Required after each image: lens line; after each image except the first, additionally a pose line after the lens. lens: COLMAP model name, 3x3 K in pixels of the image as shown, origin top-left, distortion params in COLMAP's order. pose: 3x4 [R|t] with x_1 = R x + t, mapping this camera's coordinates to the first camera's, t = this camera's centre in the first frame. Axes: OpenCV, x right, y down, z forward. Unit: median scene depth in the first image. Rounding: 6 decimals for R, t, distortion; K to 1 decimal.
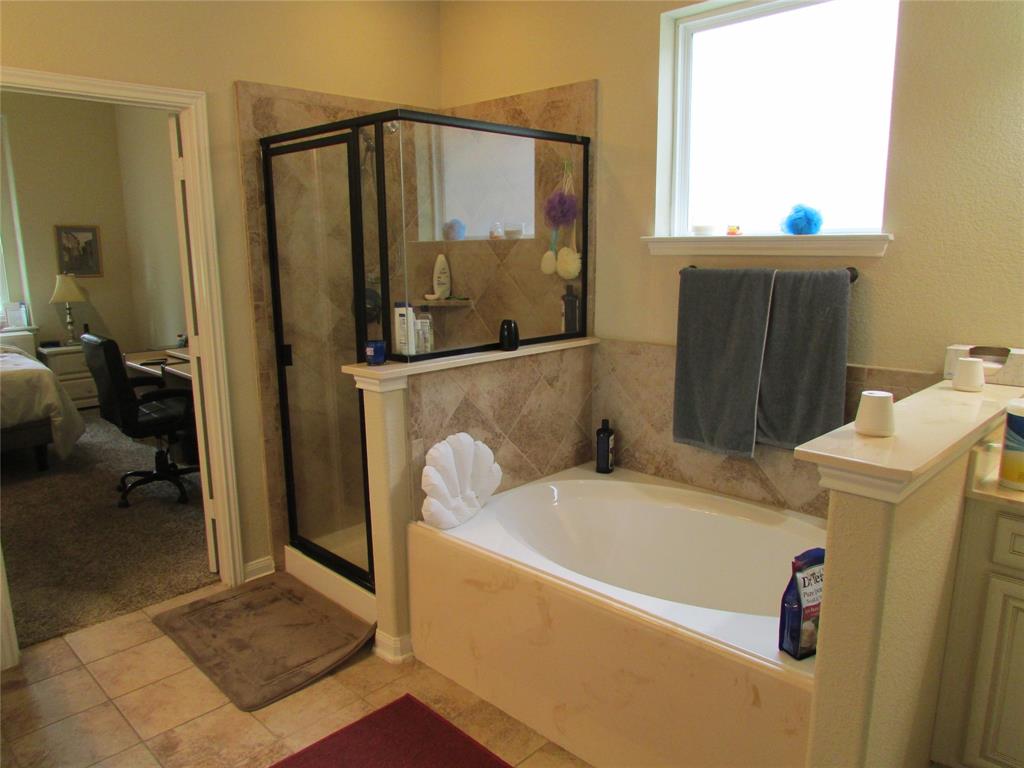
lens RADIAL K [[720.3, 0, 515.7], [0, 720.3, 384.2], [0, 0, 1]] dist [-0.032687, -0.000521]
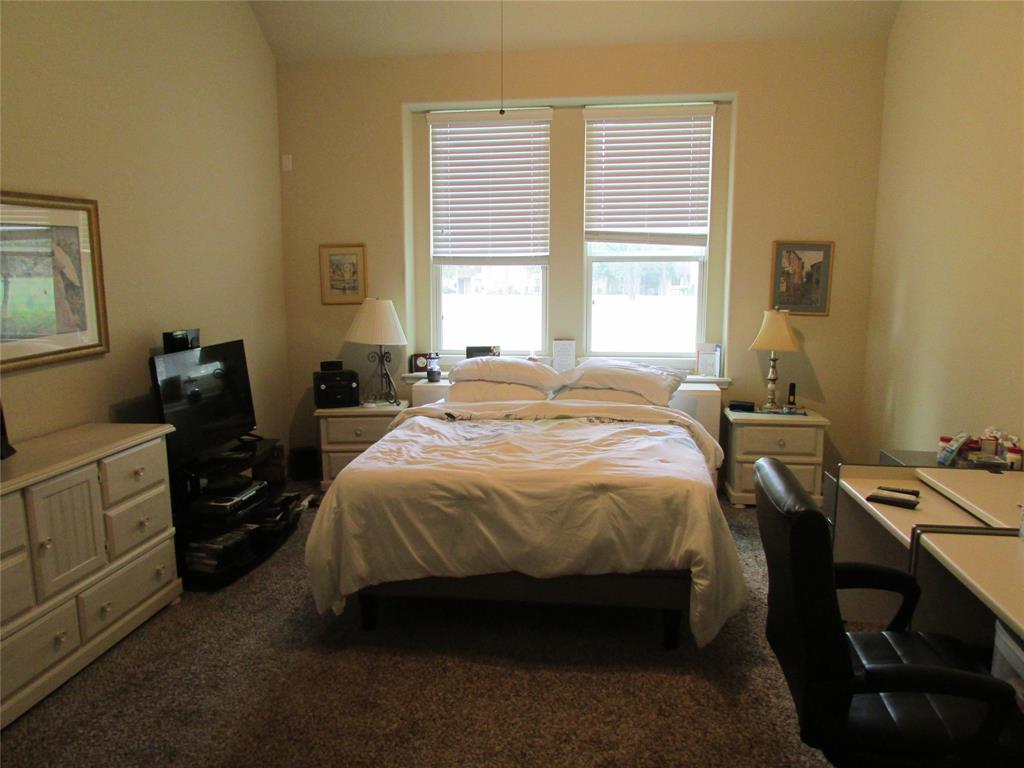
lens RADIAL K [[720.3, 0, 515.7], [0, 720.3, 384.2], [0, 0, 1]] dist [-0.032687, -0.000521]
pose [[0.594656, 0.127006, -0.793885, -0.219240], [-0.158509, 0.986583, 0.039104, -0.070064], [0.788200, 0.102584, 0.606809, 0.378886]]
